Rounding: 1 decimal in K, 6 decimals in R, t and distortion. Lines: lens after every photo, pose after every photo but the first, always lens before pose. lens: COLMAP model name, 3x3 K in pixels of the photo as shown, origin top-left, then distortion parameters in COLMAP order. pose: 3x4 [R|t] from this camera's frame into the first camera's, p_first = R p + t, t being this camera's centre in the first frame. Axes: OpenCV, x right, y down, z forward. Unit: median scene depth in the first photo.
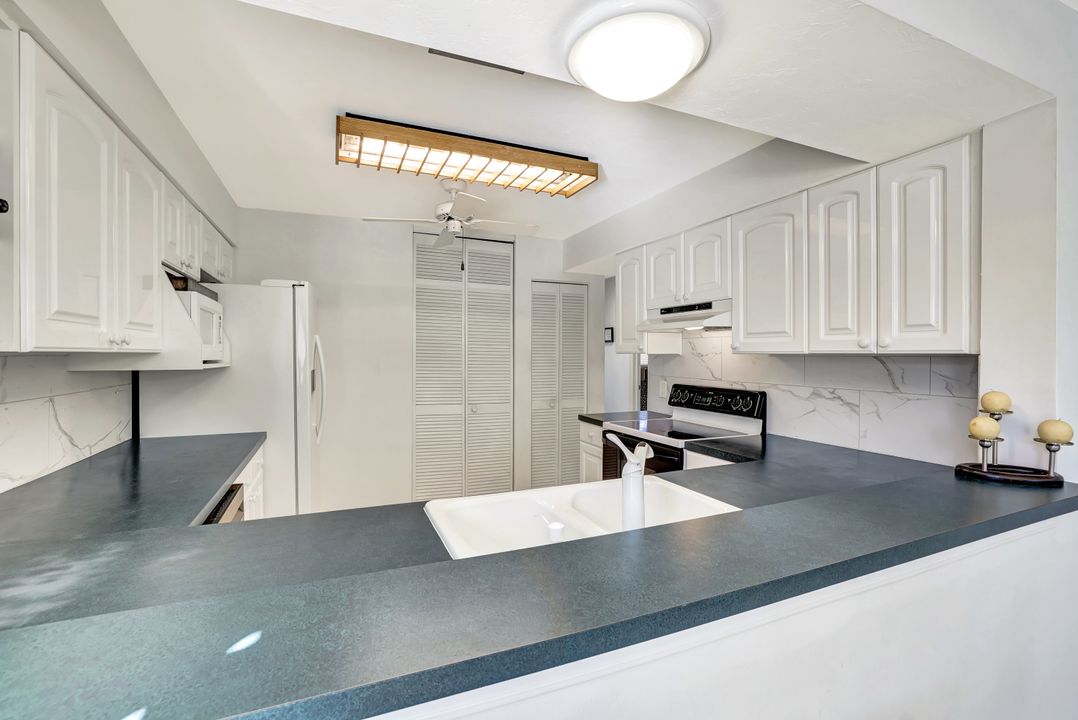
lens RADIAL K [[471.8, 0, 539.0], [0, 471.8, 360.0], [0, 0, 1]] dist [0.000305, 0.000203]
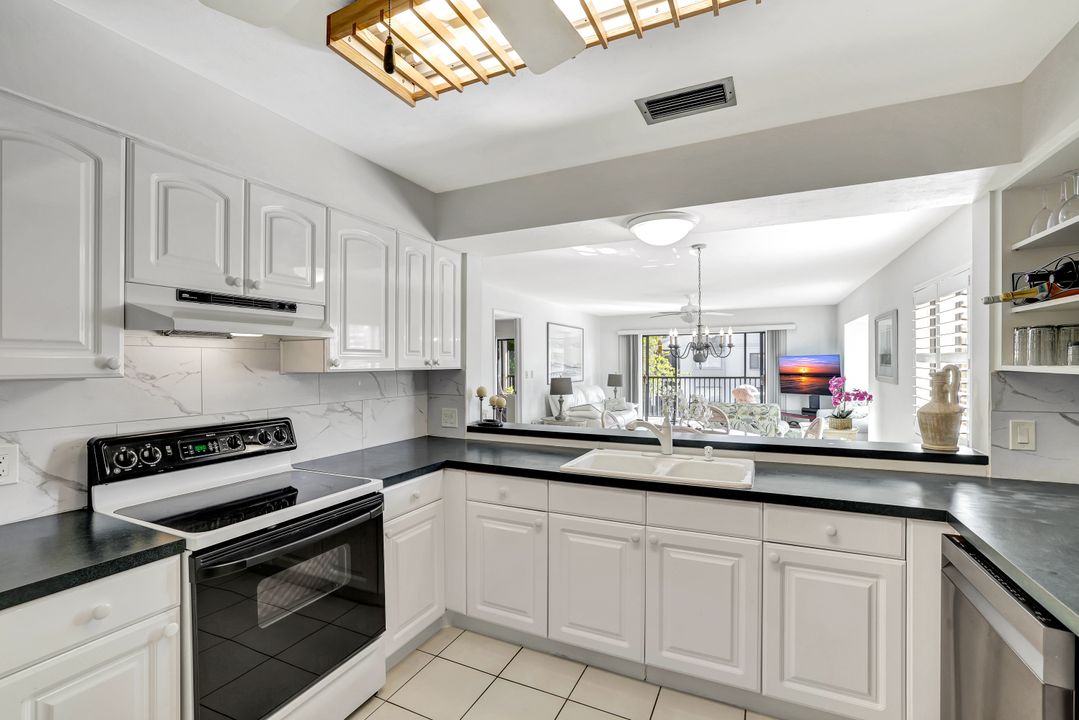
lens RADIAL K [[472.3, 0, 539.5], [0, 472.3, 360.0], [0, 0, 1]] dist [0.000305, 0.000203]
pose [[-0.652446, 0.005066, 0.757818, -0.505262], [0.011785, 0.999925, 0.003462, -0.035673], [-0.757744, 0.011190, -0.652456, 1.336591]]
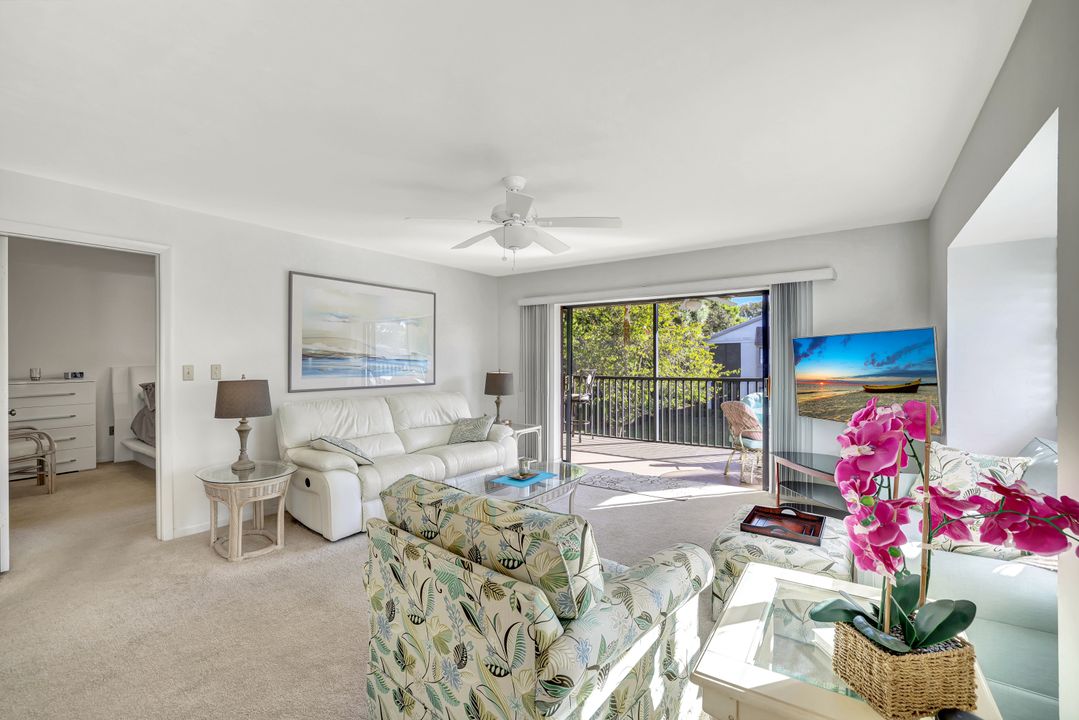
lens RADIAL K [[472.3, 0, 539.5], [0, 472.3, 360.0], [0, 0, 1]] dist [0.000305, 0.000203]
pose [[-0.533994, 0.000198, 0.845488, 0.075740], [0.010250, 0.999928, 0.006240, 0.030652], [-0.845426, 0.011998, -0.533957, -0.695363]]
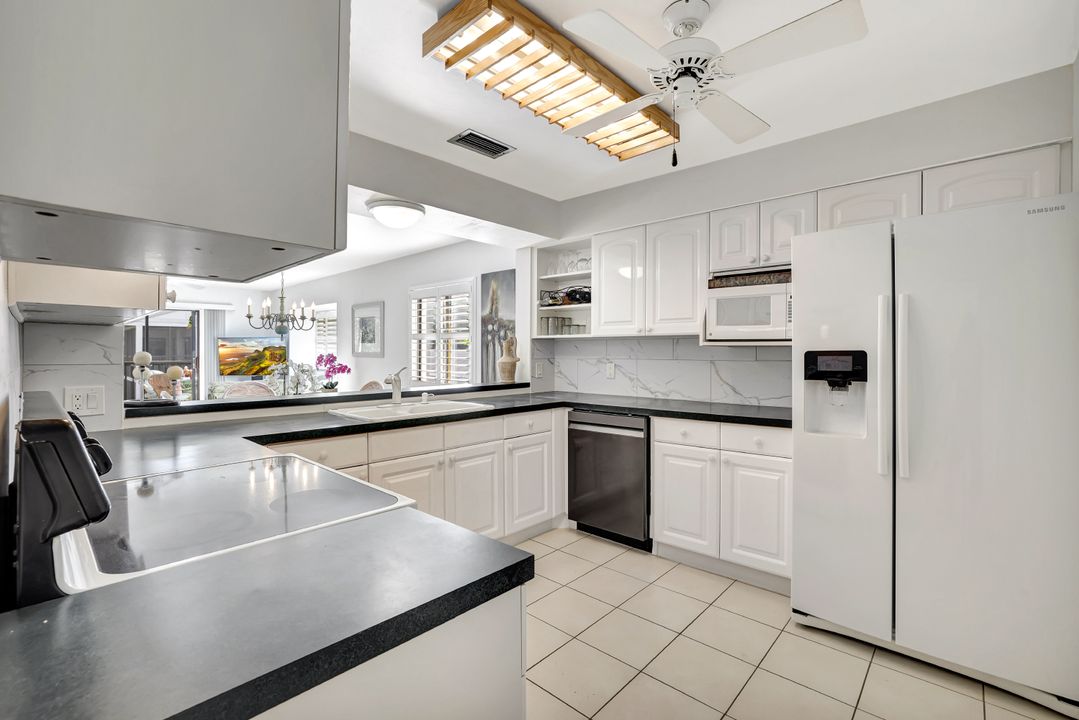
lens RADIAL K [[490.2, 0, 533.0], [0, 490.2, 353.6], [0, 0, 1]] dist [-0.001868, -0.000176]
pose [[-0.927427, 0.001018, -0.374004, 0.213841], [-0.004949, 0.999875, 0.014993, 0.020434], [0.373973, 0.015755, -0.927306, 1.752395]]
